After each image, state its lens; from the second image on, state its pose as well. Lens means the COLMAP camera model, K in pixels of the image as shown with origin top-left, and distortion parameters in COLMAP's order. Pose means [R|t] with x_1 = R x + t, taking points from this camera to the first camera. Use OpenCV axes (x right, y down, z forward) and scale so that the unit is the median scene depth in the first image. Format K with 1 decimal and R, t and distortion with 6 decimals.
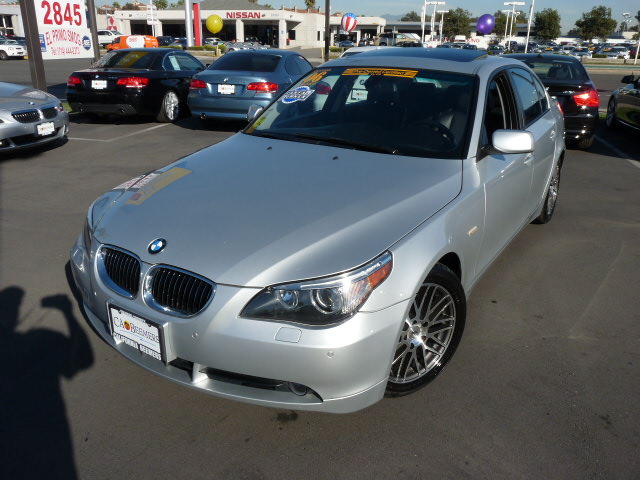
lens RADIAL K [[515.9, 0, 318.4], [0, 515.9, 235.7], [0, 0, 1]] dist [-0.027530, -0.006654]
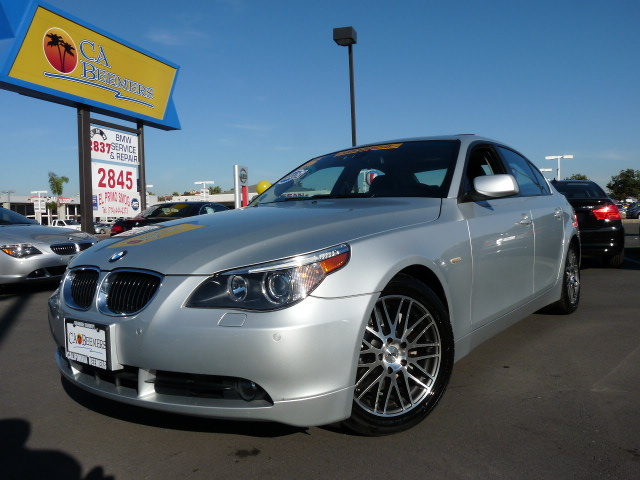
lens RADIAL K [[515.9, 0, 318.4], [0, 515.9, 235.7], [0, 0, 1]] dist [-0.027530, -0.006654]
pose [[0.995650, -0.044629, -0.081786, 0.135867], [0.015654, 0.945464, -0.325349, 0.270748], [0.091846, 0.322654, 0.942050, 0.072566]]
